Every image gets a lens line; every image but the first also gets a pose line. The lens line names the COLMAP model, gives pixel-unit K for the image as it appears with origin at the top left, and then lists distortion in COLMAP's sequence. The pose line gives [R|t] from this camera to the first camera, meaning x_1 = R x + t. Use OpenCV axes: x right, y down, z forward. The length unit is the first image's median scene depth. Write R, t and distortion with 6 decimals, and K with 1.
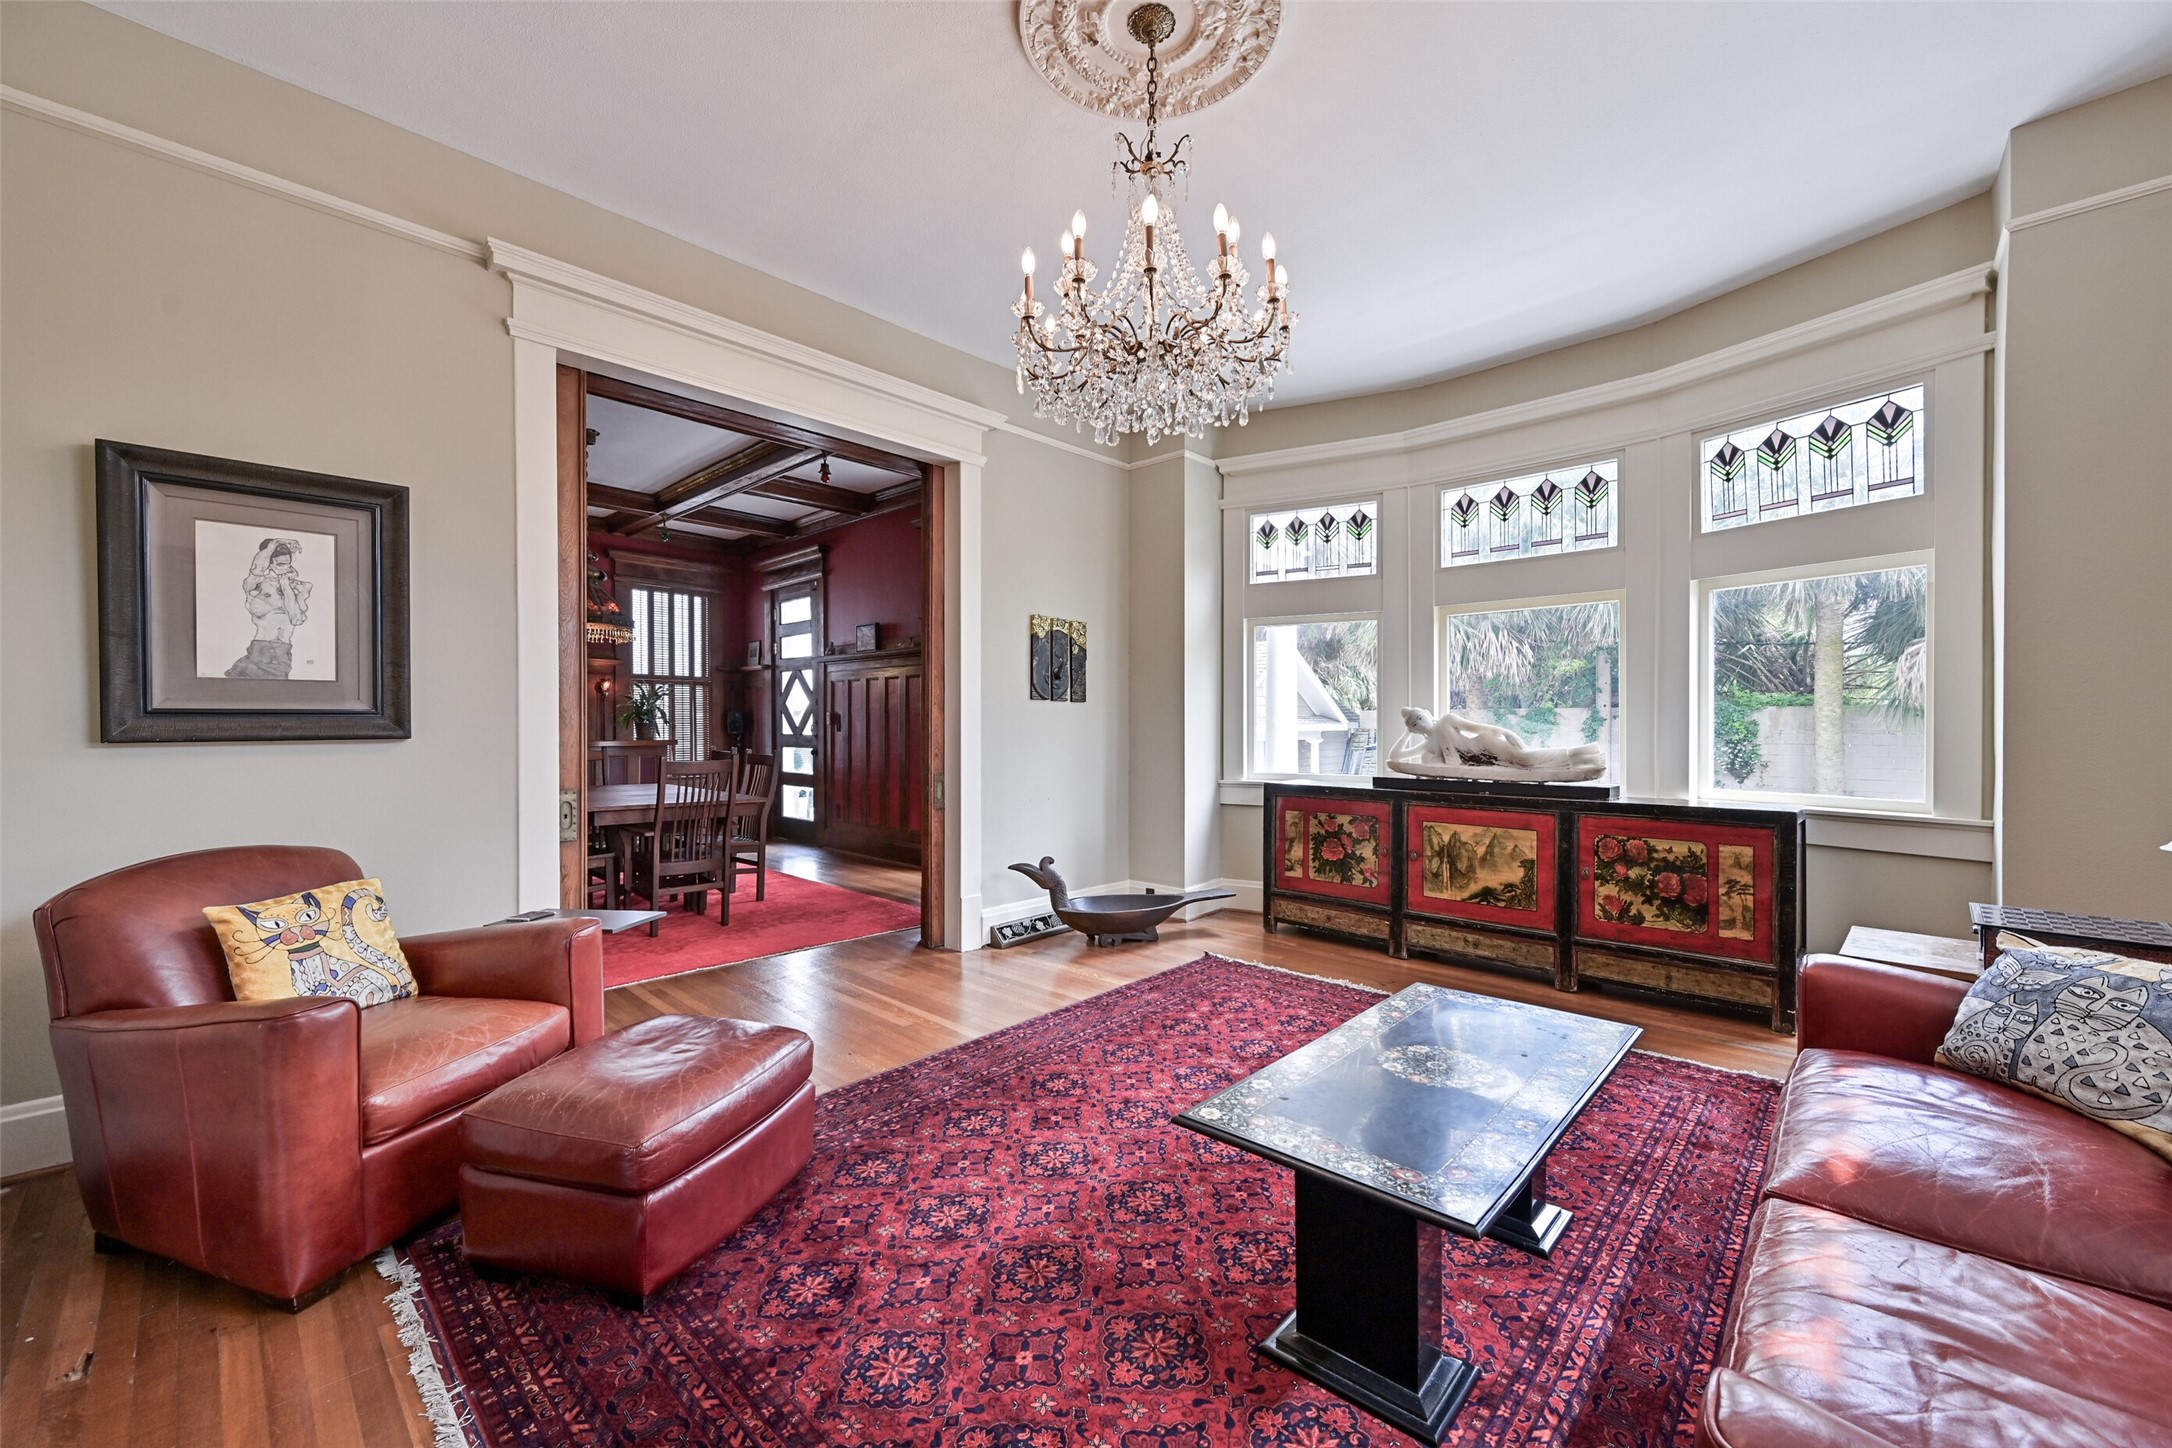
lens RADIAL K [[869.9, 0, 1095.3], [0, 869.9, 734.5], [0, 0, 1]] dist [-0.000554, 0.001378]
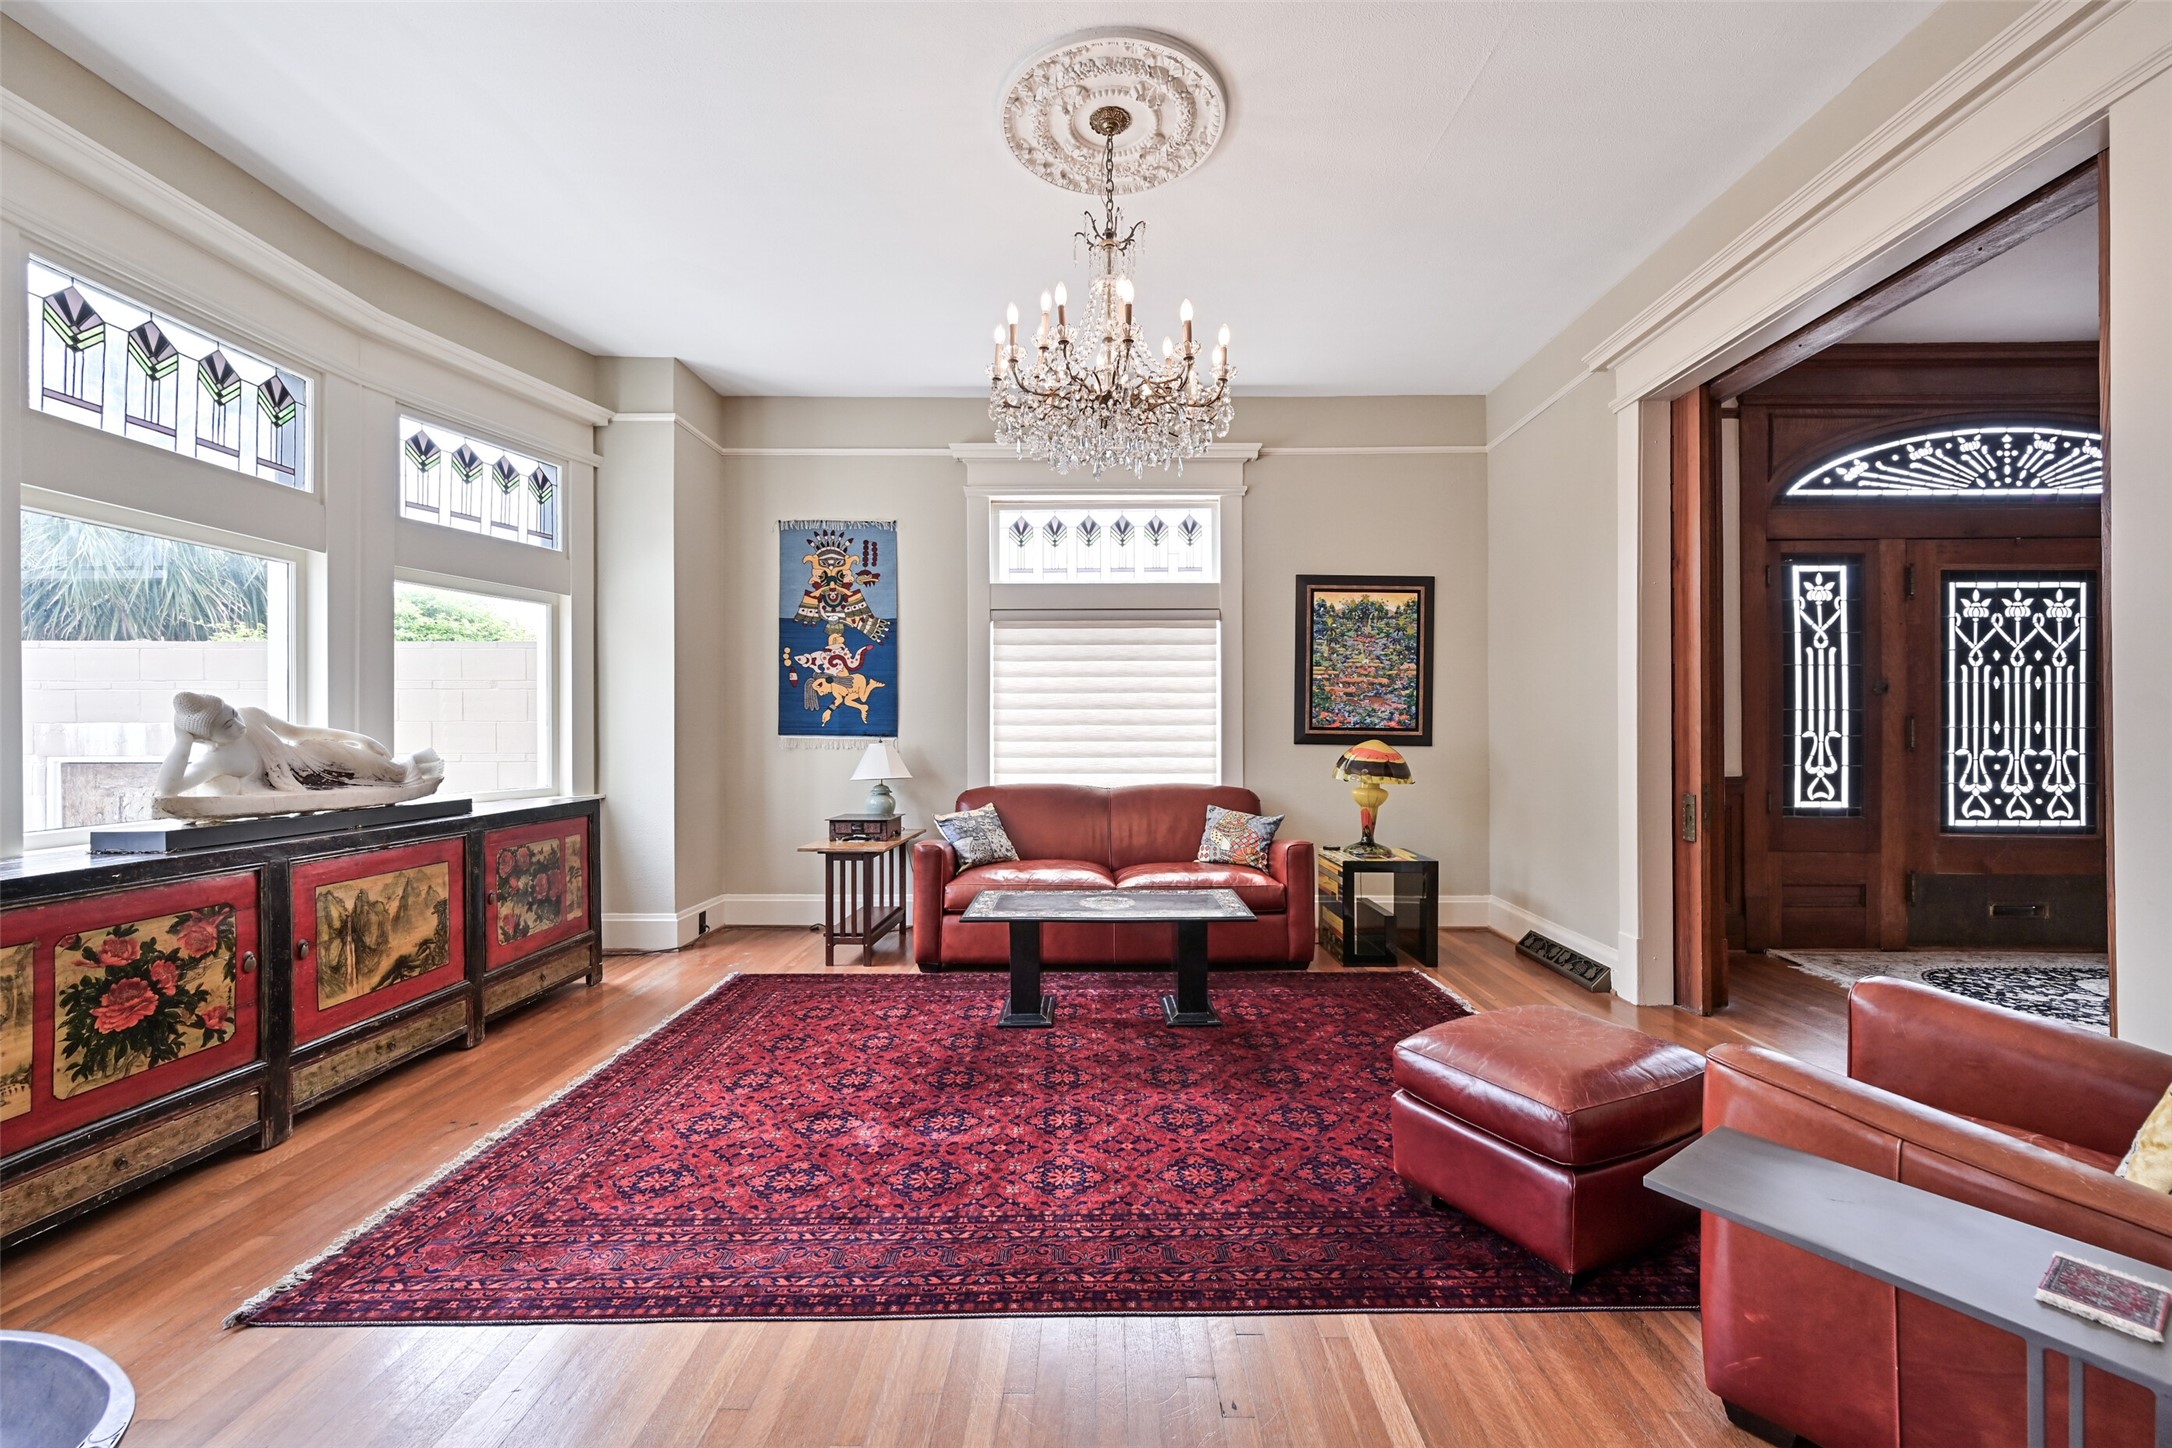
lens RADIAL K [[869.9, 0, 1096.7], [0, 869.9, 729.5], [0, 0, 1]] dist [-0.000554, 0.001378]
pose [[-0.692170, 0.000579, 0.721734, -0.443188], [0.008503, 0.999937, 0.007352, -0.008978], [-0.721684, 0.011226, -0.692131, 1.061052]]
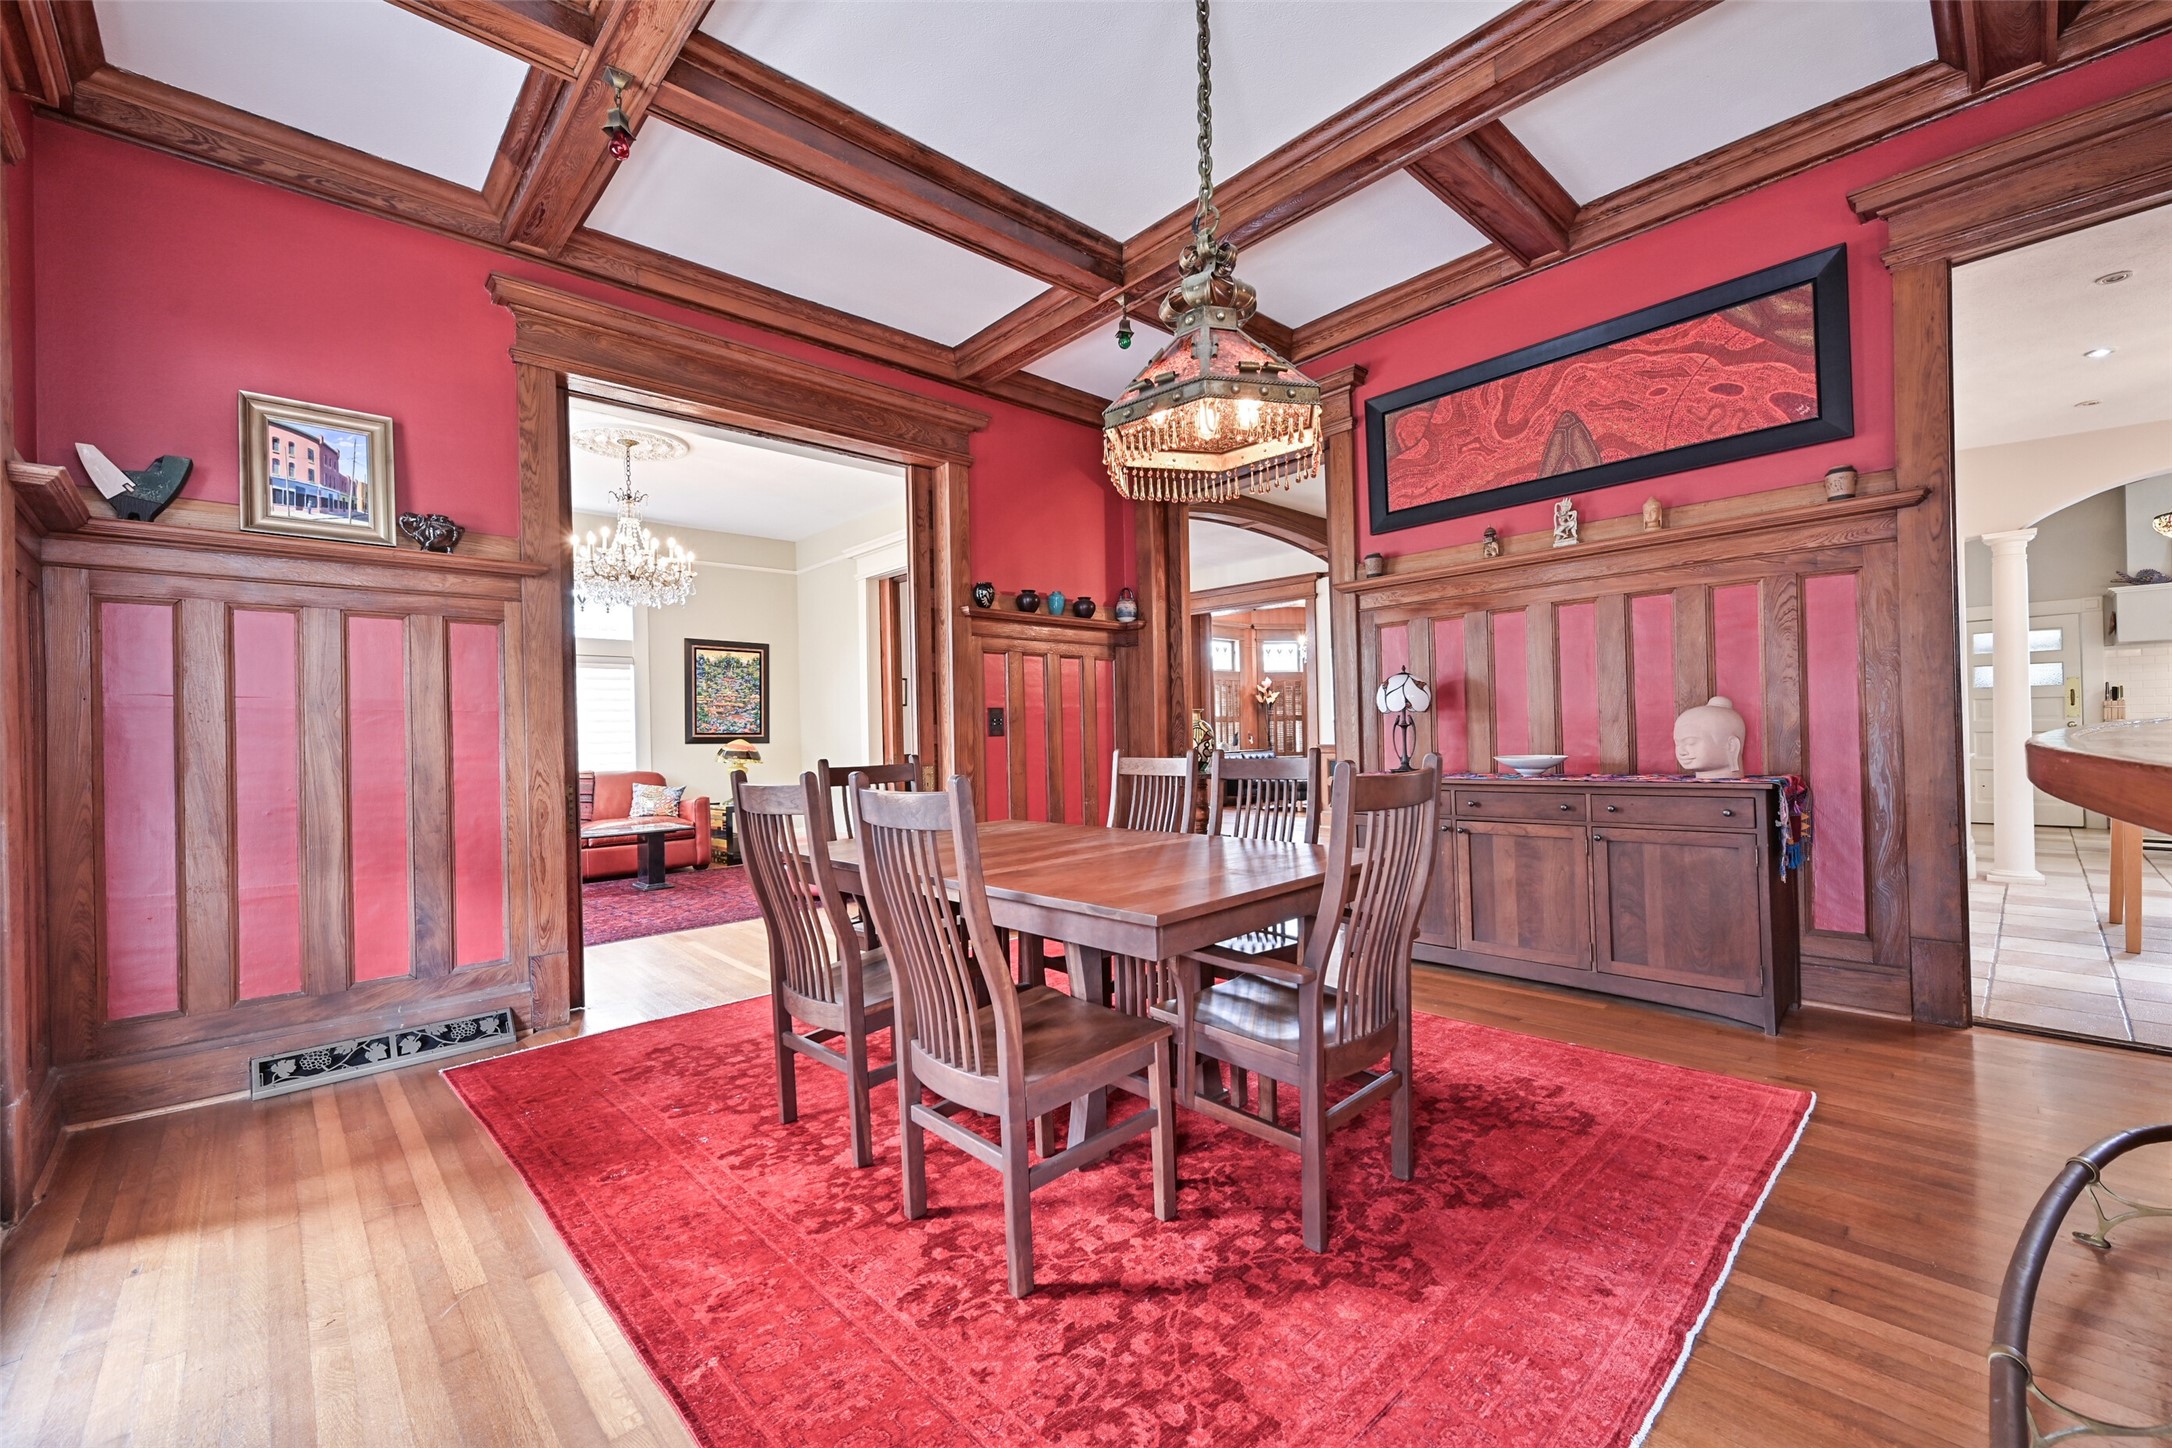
lens RADIAL K [[879.0, 0, 1083.4], [0, 879.0, 726.0], [0, 0, 1]] dist [-0.011603, -0.000115]
pose [[-0.997938, 0.021773, 0.060378, -0.799353], [0.021917, 0.999758, 0.001731, -0.000160], [-0.060326, 0.003050, -0.998174, 2.015714]]
